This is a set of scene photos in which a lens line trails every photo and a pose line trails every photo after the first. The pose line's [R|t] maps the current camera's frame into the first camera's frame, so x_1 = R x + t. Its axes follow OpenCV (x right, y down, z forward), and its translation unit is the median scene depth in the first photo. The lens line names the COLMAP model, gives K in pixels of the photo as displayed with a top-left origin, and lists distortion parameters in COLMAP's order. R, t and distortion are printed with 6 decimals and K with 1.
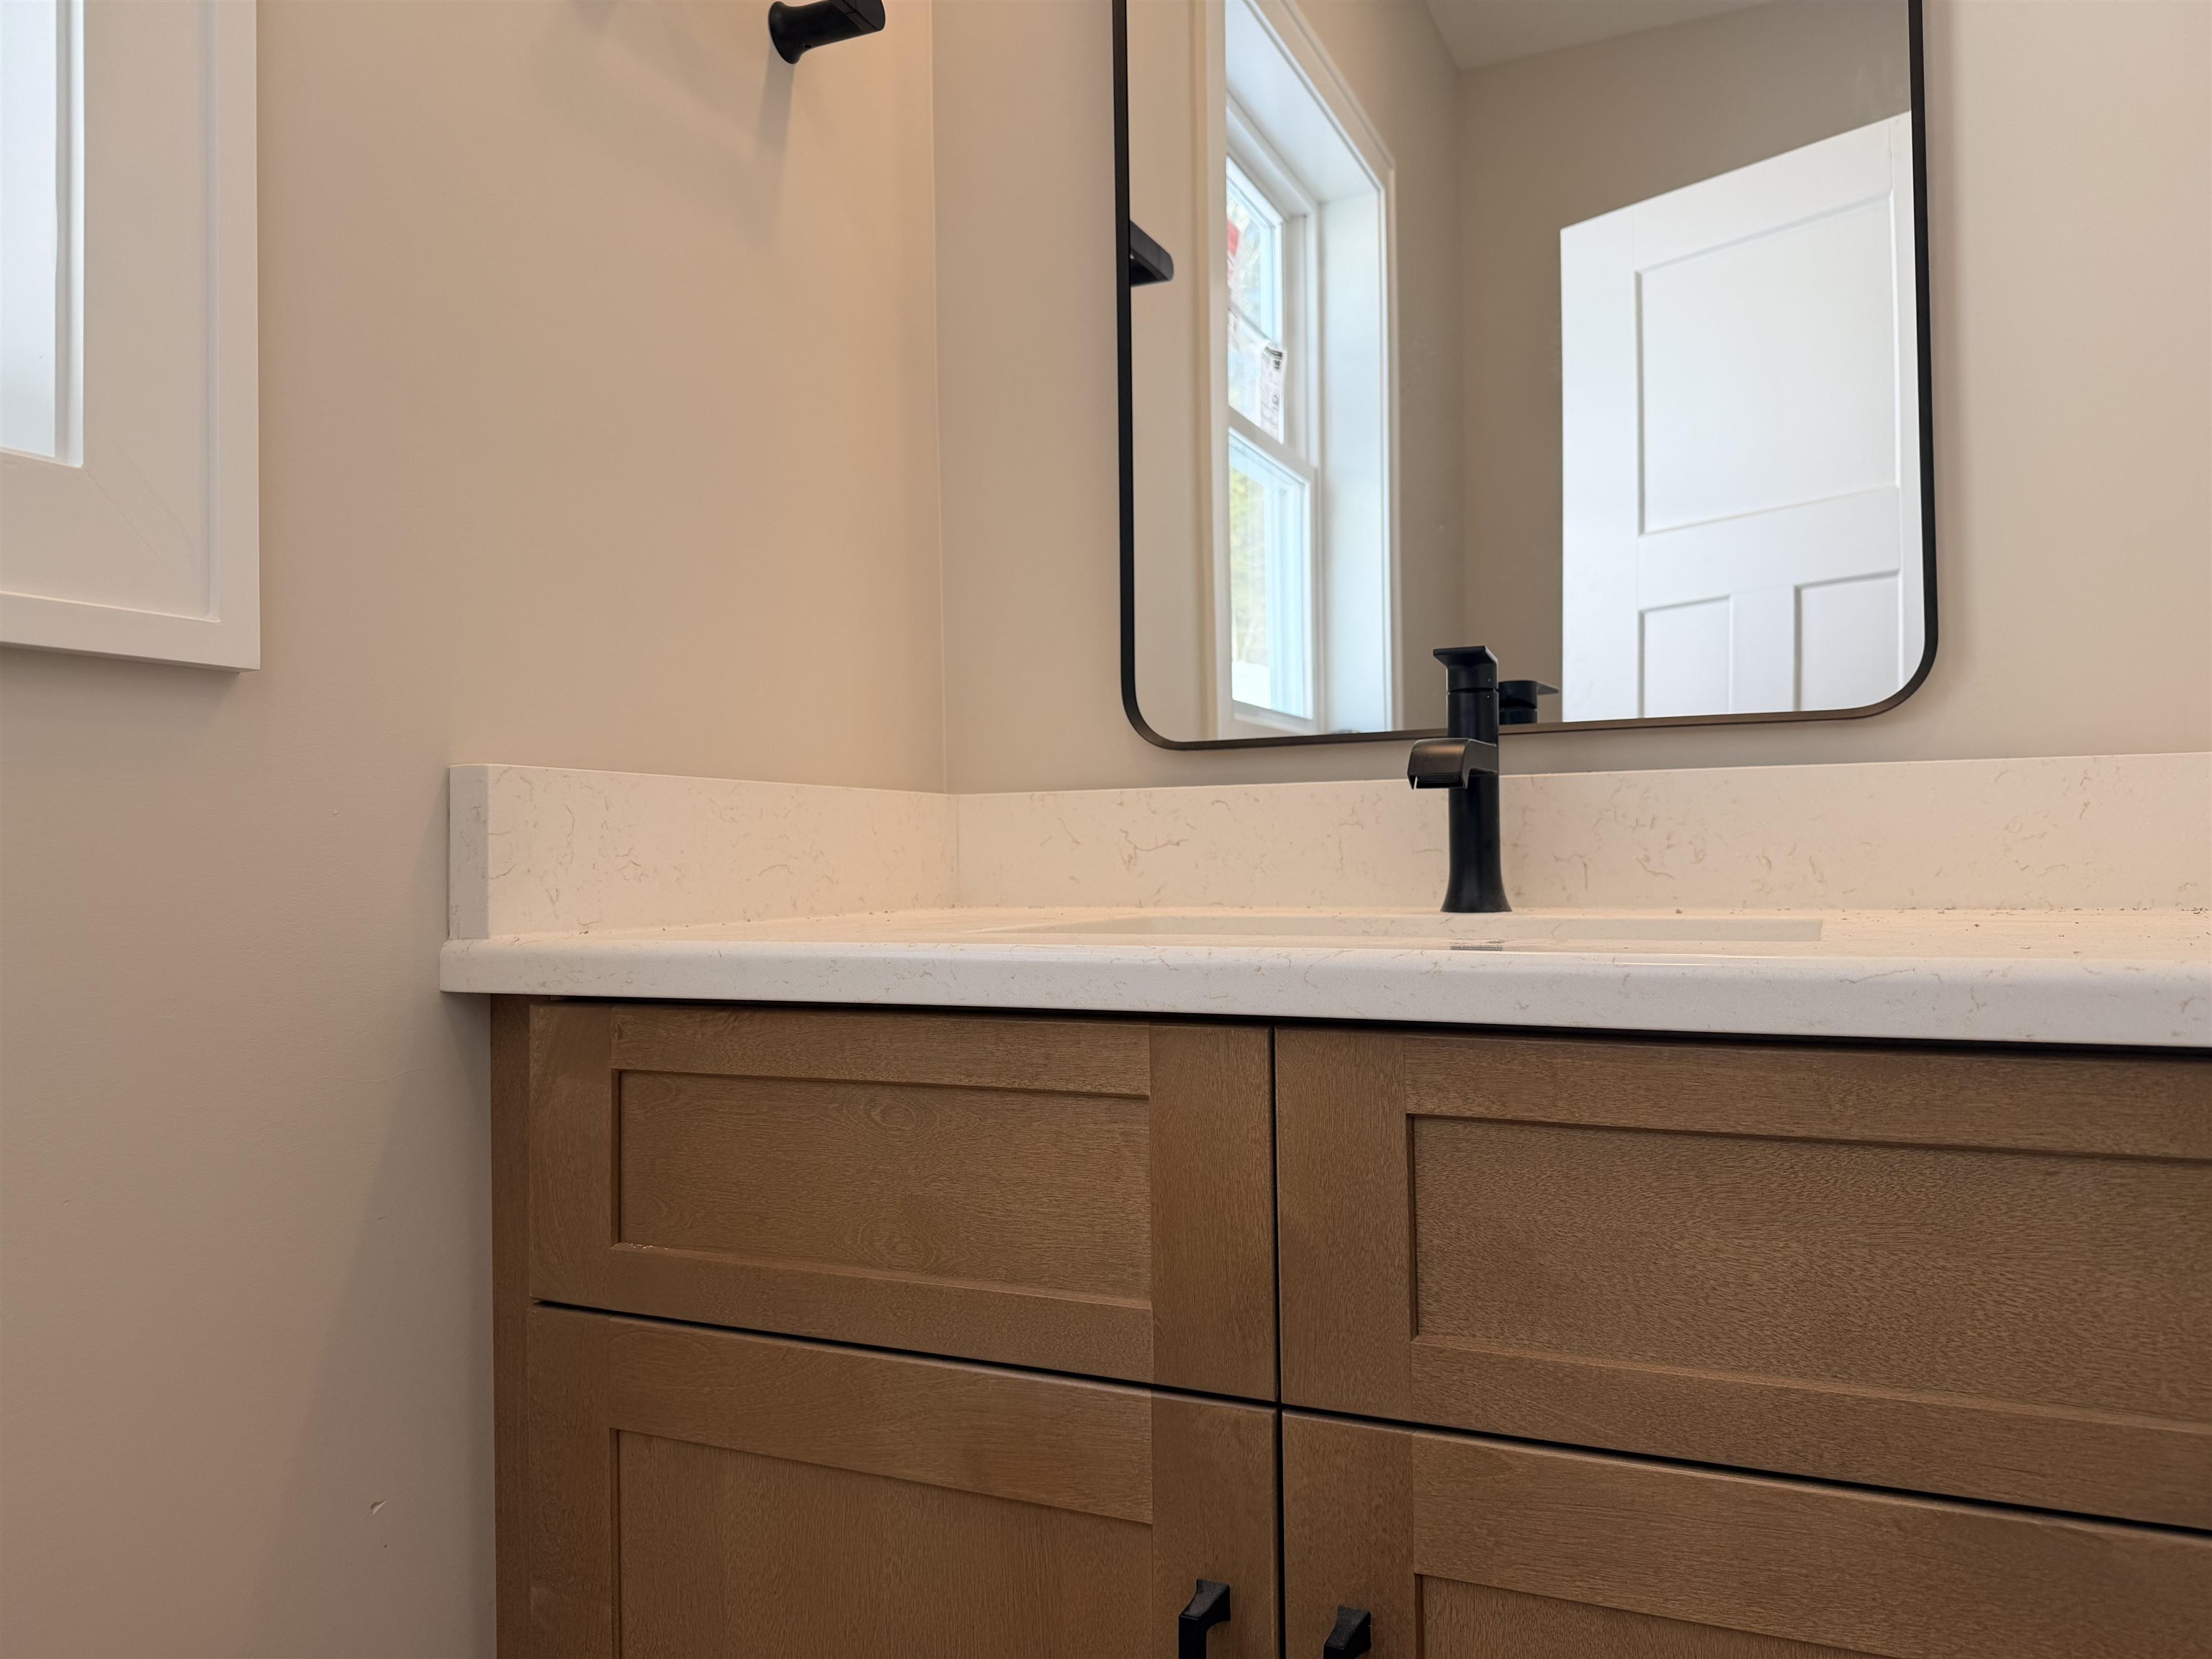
lens RADIAL K [[1581.3, 0, 1109.0], [0, 1581.3, 814.4], [0, 0, 1]] dist [-0.000738, -0.035047]
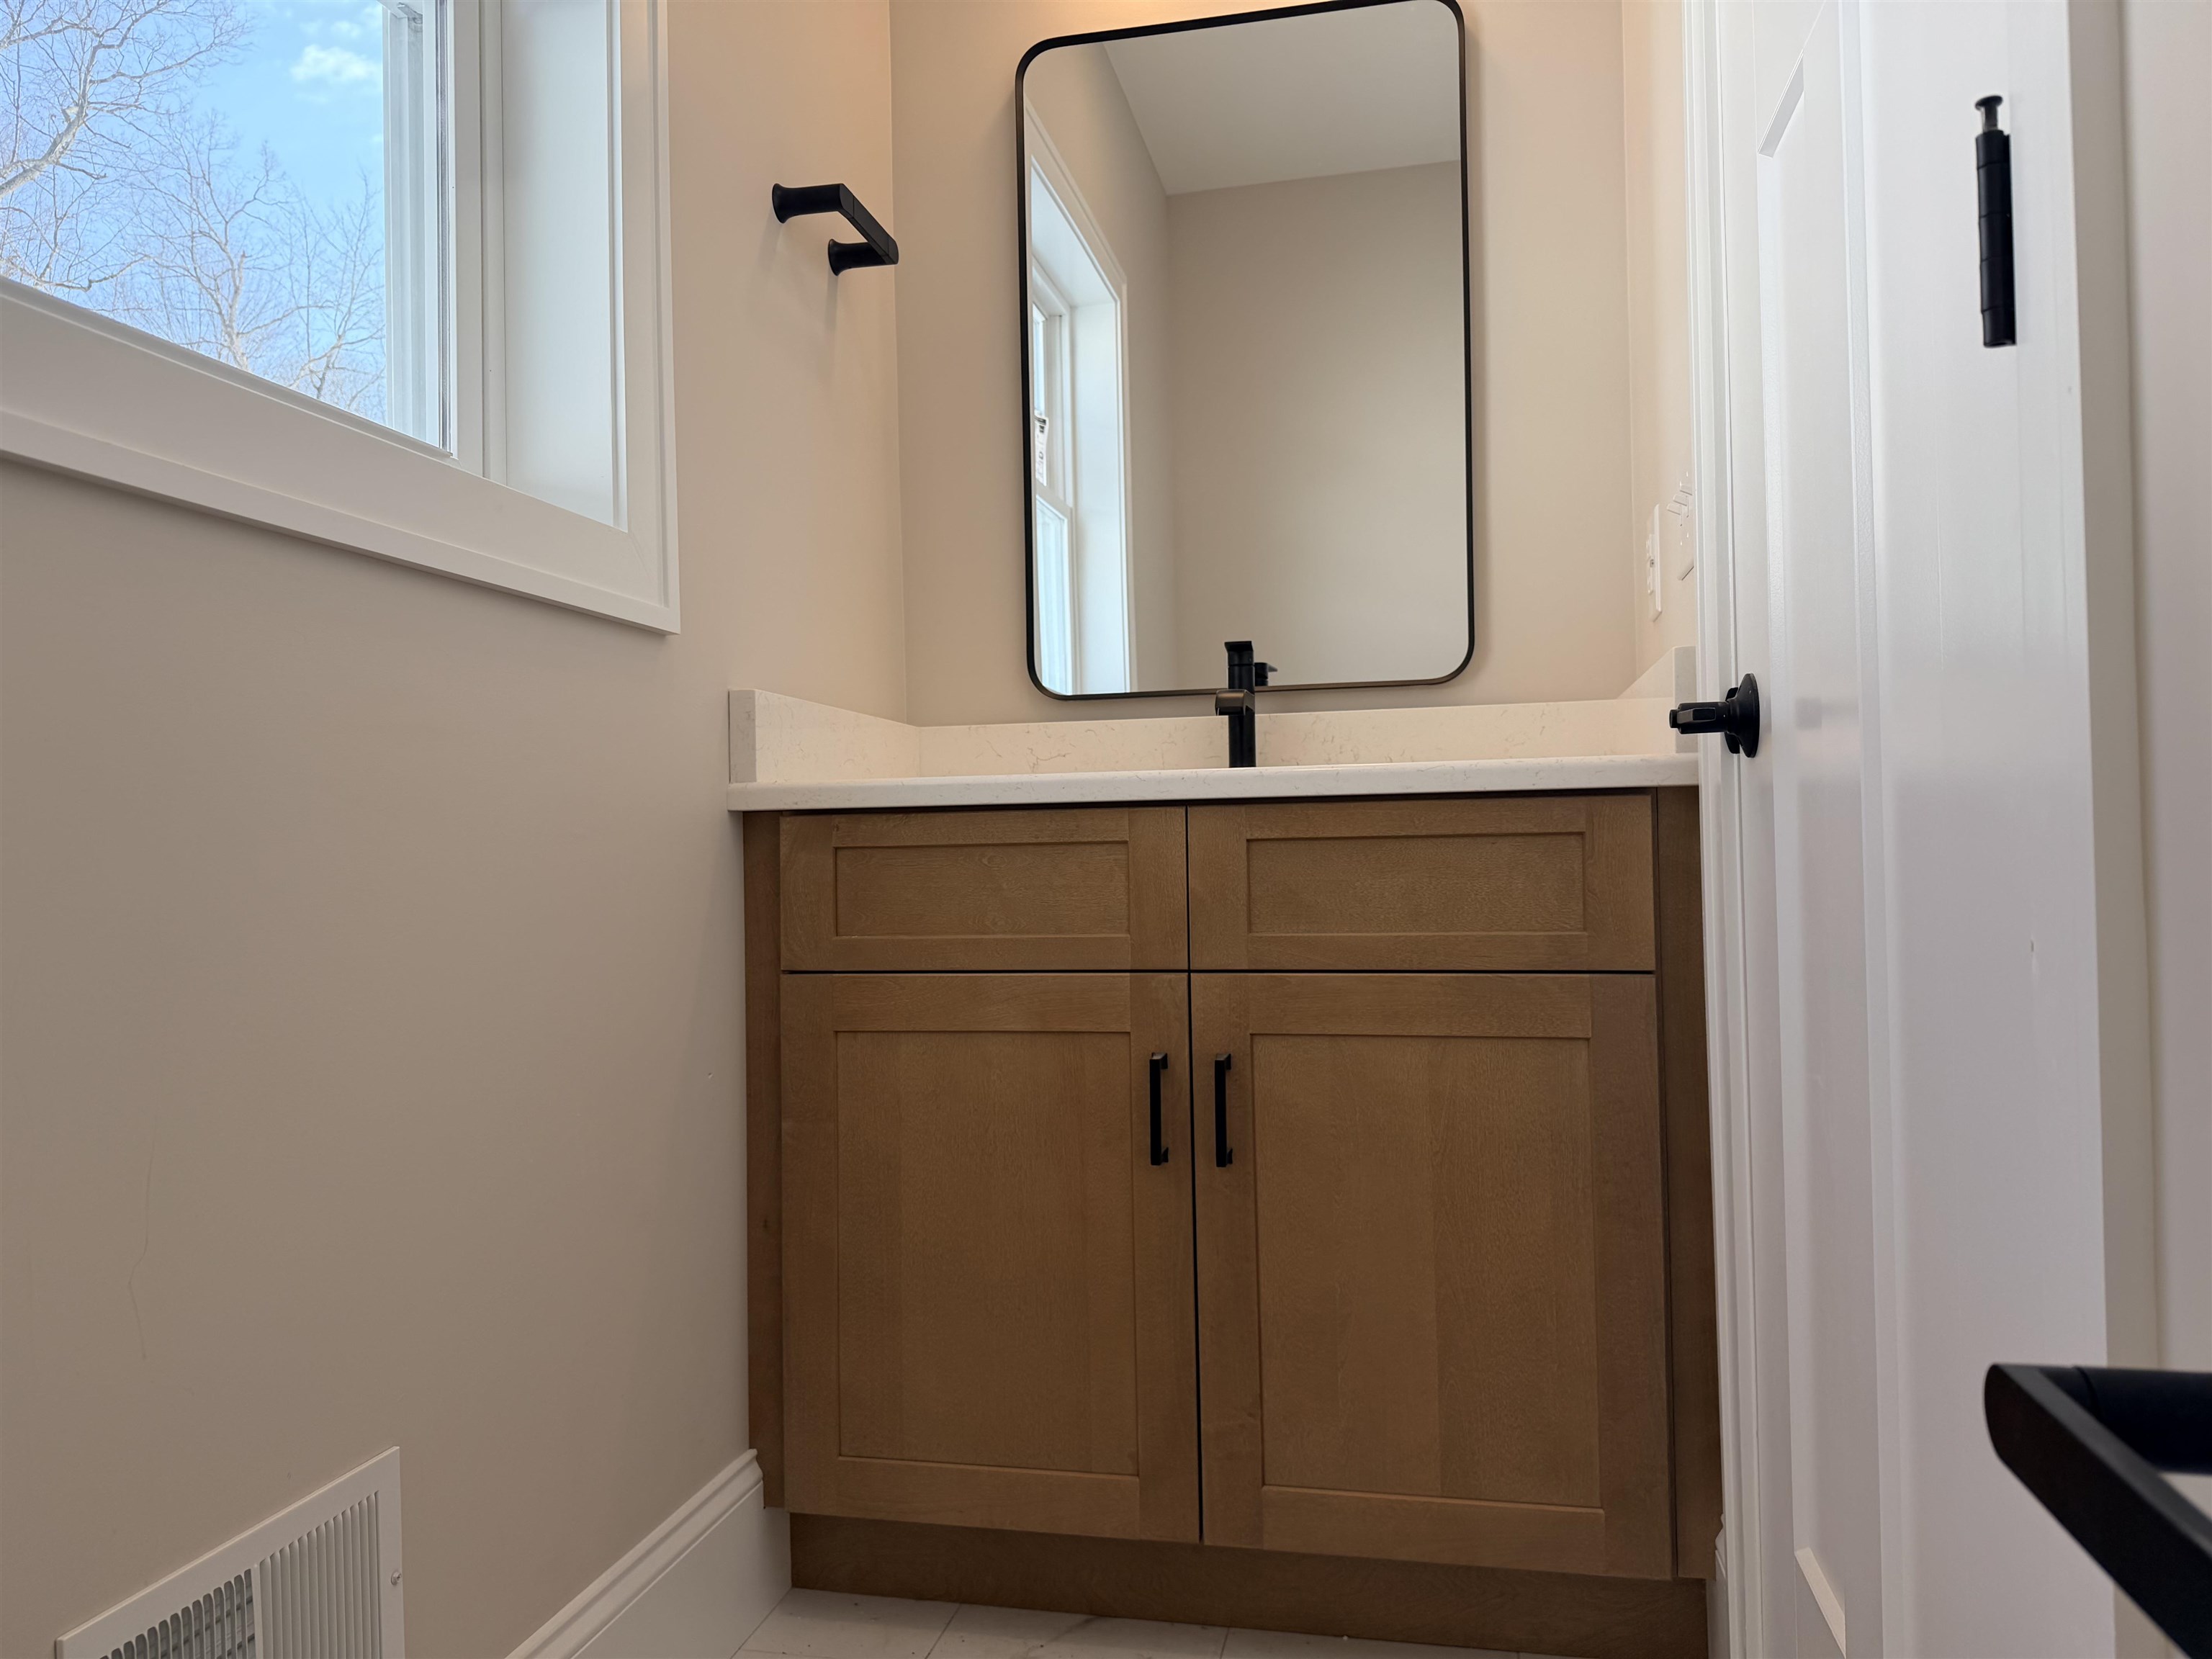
lens RADIAL K [[1581.3, 0, 1094.5], [0, 1581.3, 839.5], [0, 0, 1]] dist [-0.000738, -0.035047]
pose [[0.977526, -0.000808, 0.210815, -0.445426], [-0.002377, 0.999887, 0.014852, 0.132708], [-0.210804, -0.015019, 0.977413, -1.050959]]
